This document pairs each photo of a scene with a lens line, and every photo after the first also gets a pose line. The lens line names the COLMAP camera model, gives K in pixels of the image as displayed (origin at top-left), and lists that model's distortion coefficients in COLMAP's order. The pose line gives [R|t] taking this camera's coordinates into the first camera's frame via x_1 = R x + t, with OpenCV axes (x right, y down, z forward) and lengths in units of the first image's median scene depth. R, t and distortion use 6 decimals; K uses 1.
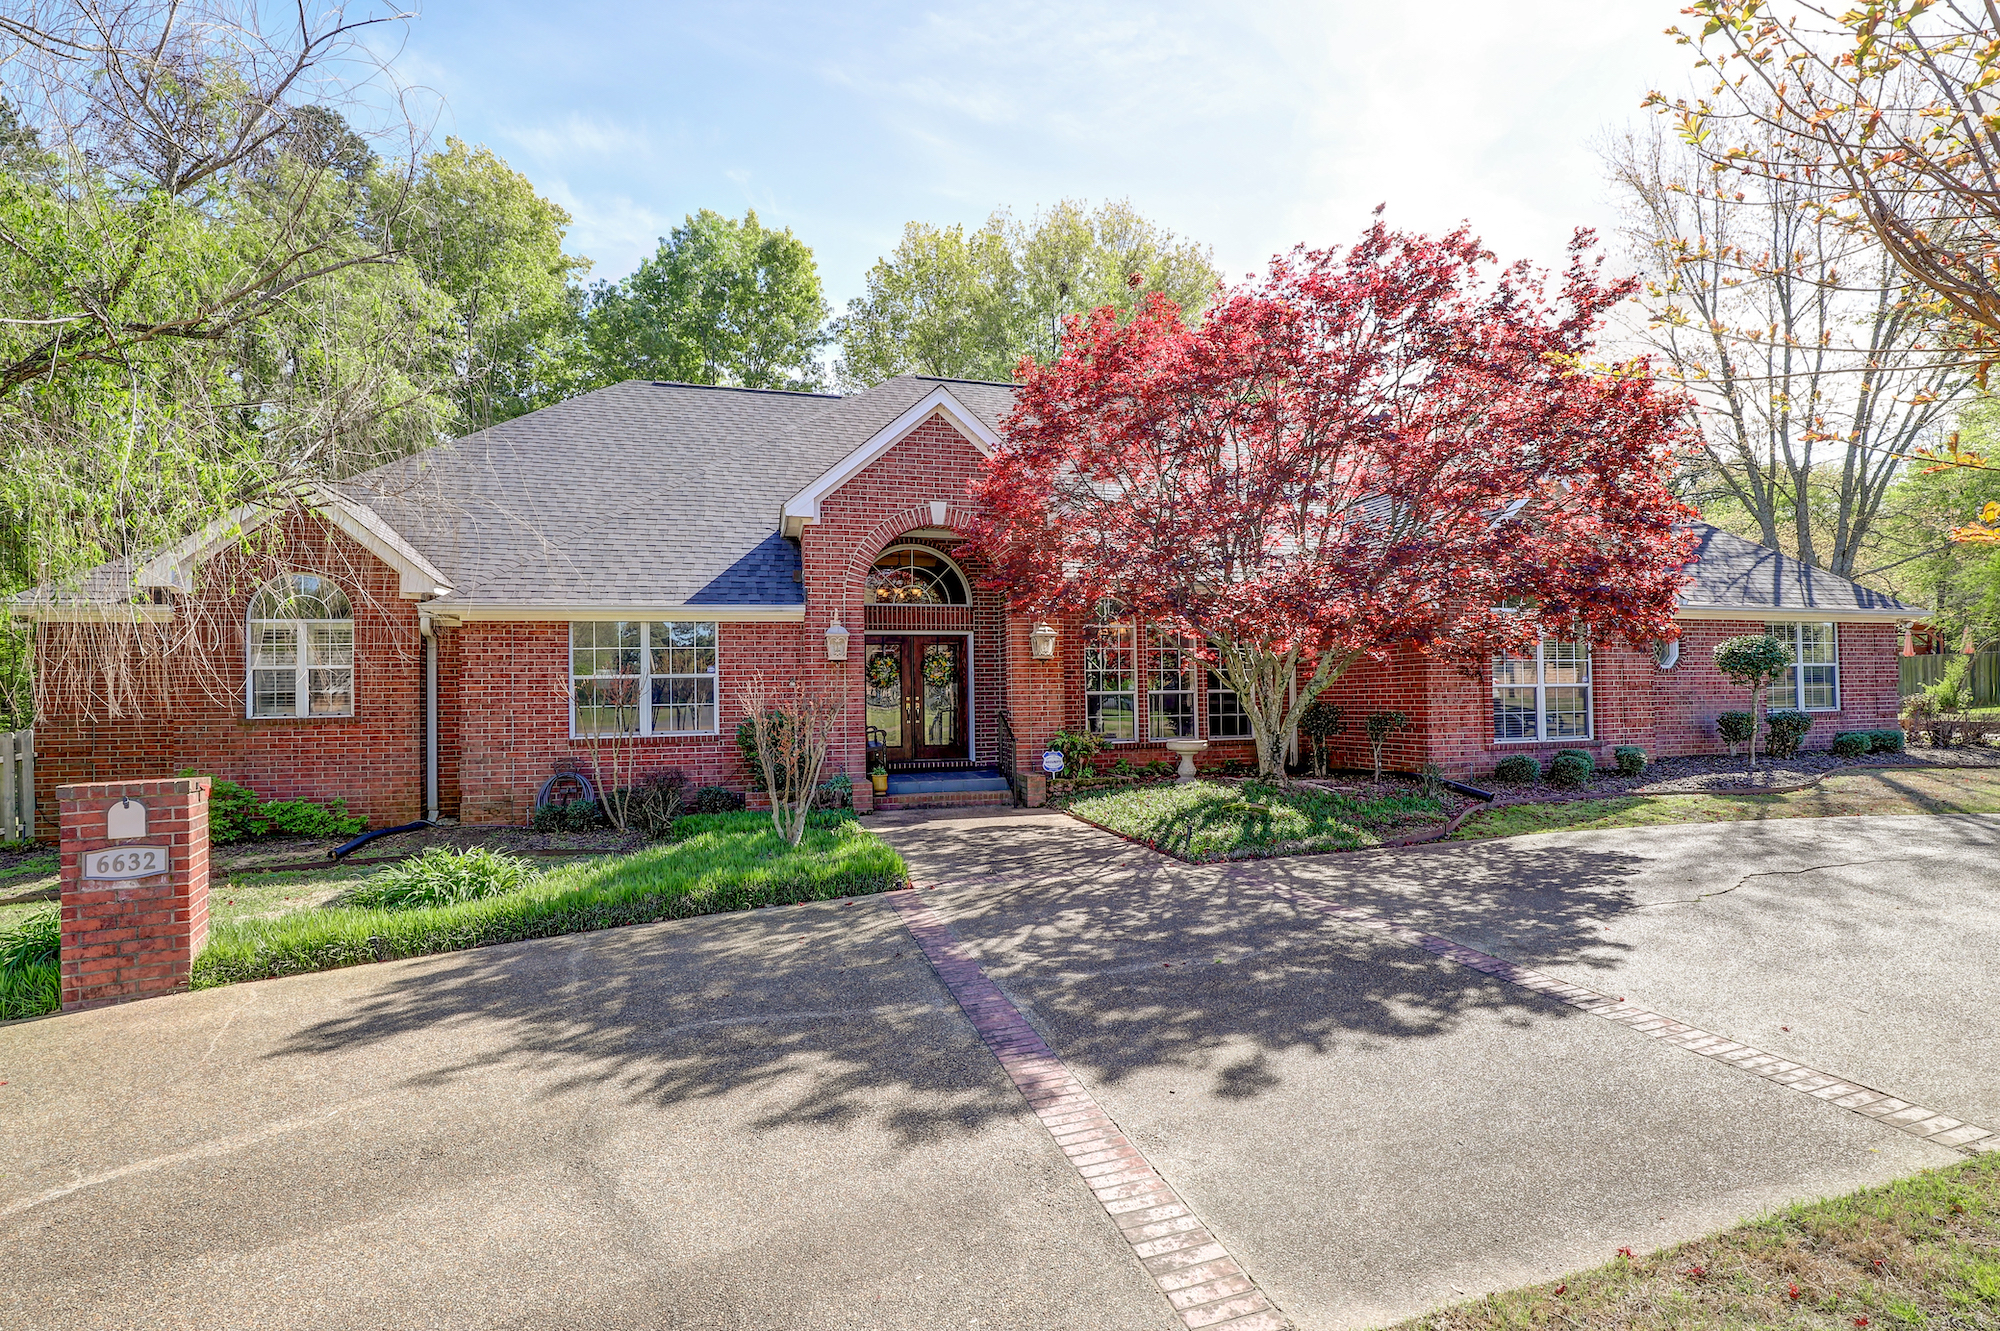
lens RADIAL K [[949.0, 0, 1002.3], [0, 949.0, 700.3], [0, 0, 1]] dist [-0.000466, -0.000166]
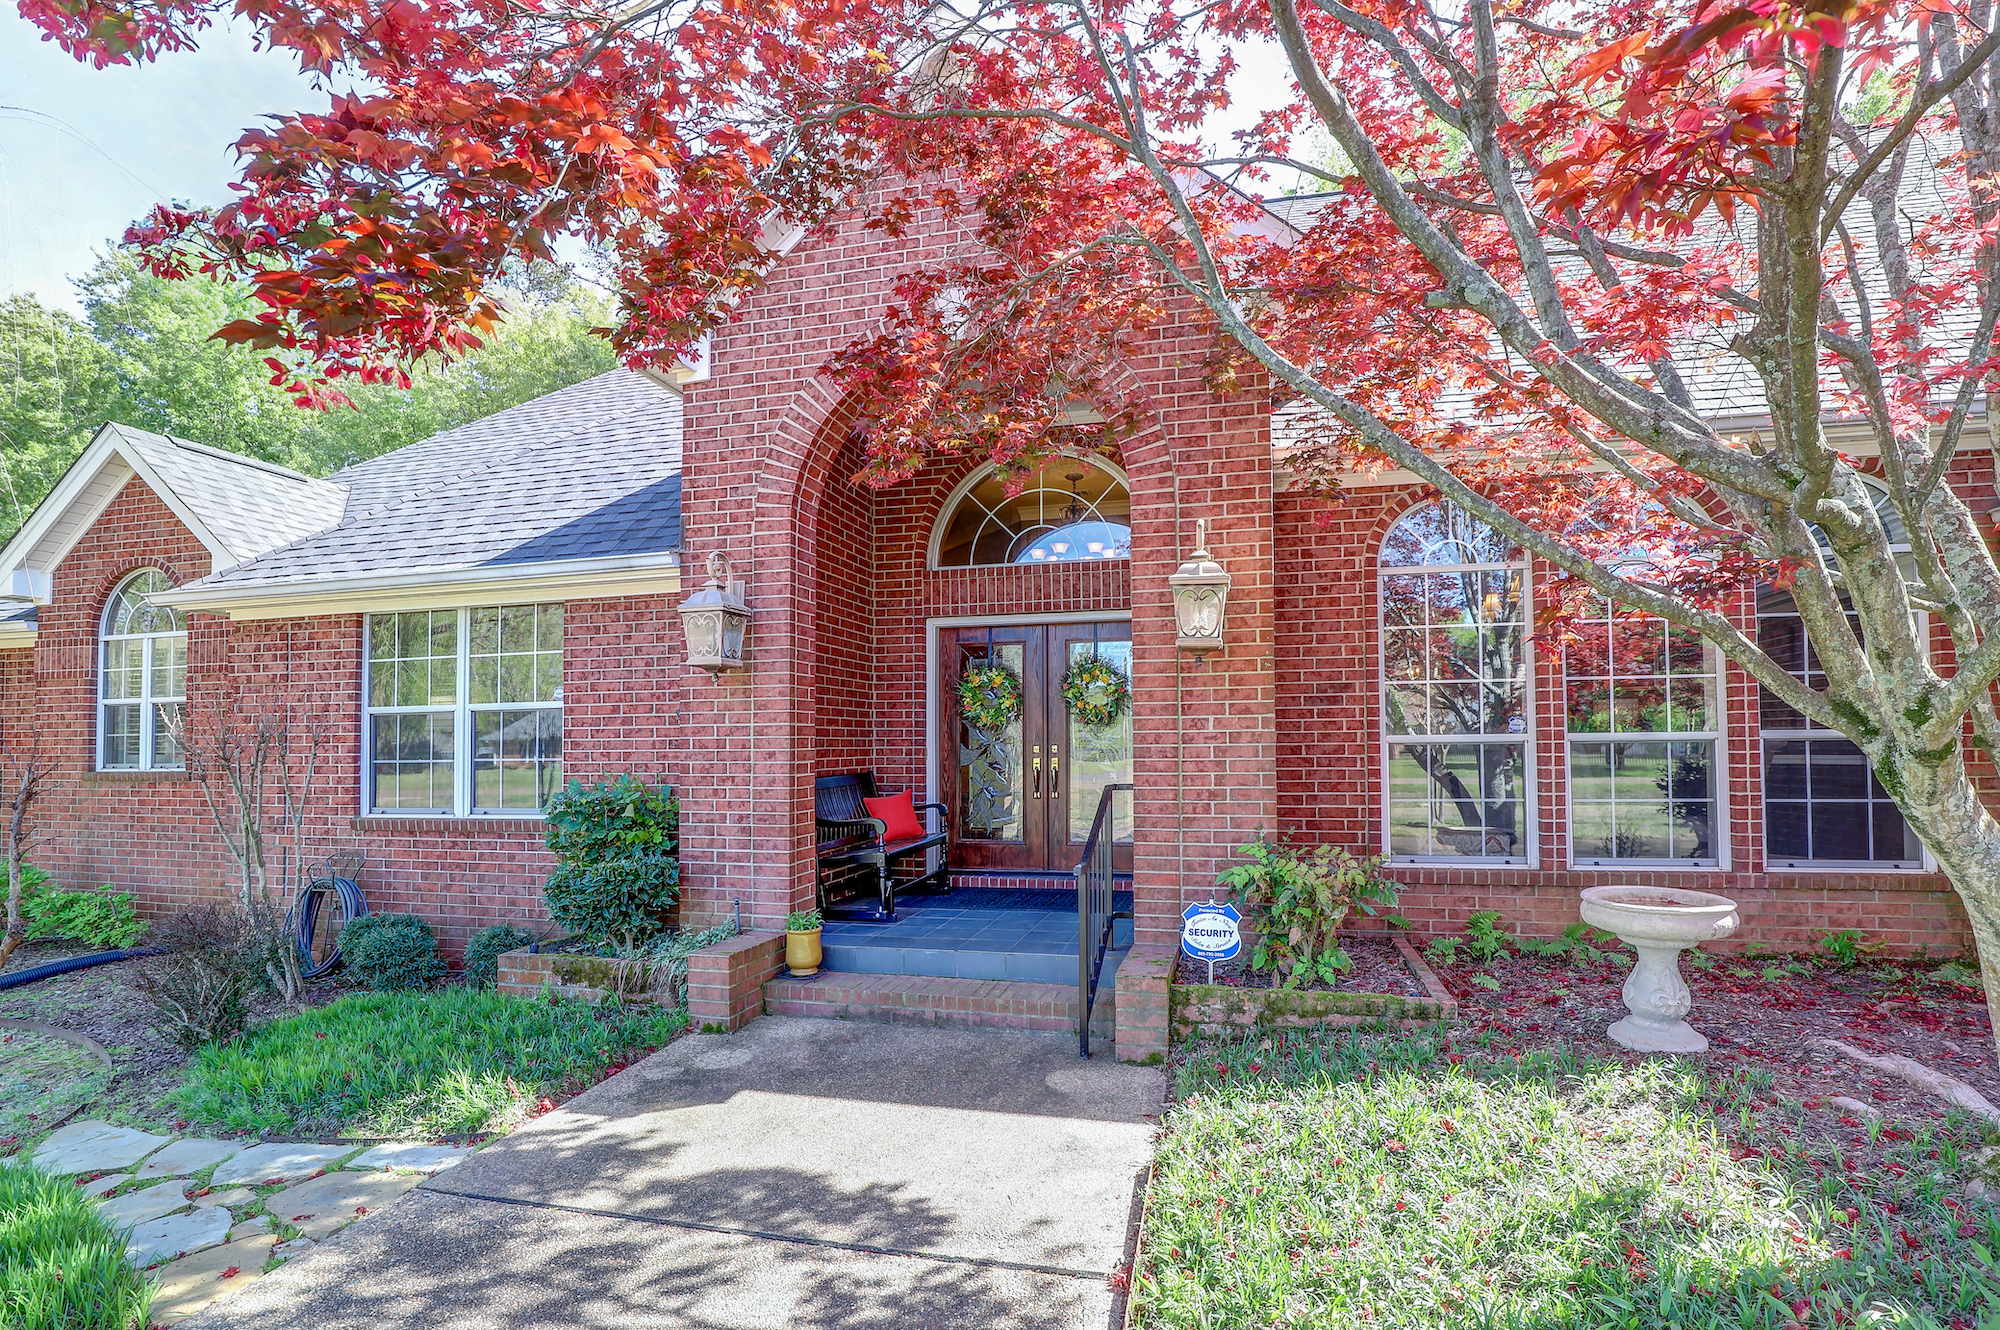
lens RADIAL K [[949.0, 0, 1002.3], [0, 949.0, 699.8], [0, 0, 1]] dist [-0.000466, -0.000166]
pose [[0.886805, -0.016438, -0.461851, 0.151491], [-0.004387, 0.999023, -0.043980, -0.006759], [0.462122, 0.041028, 0.885867, 0.643445]]
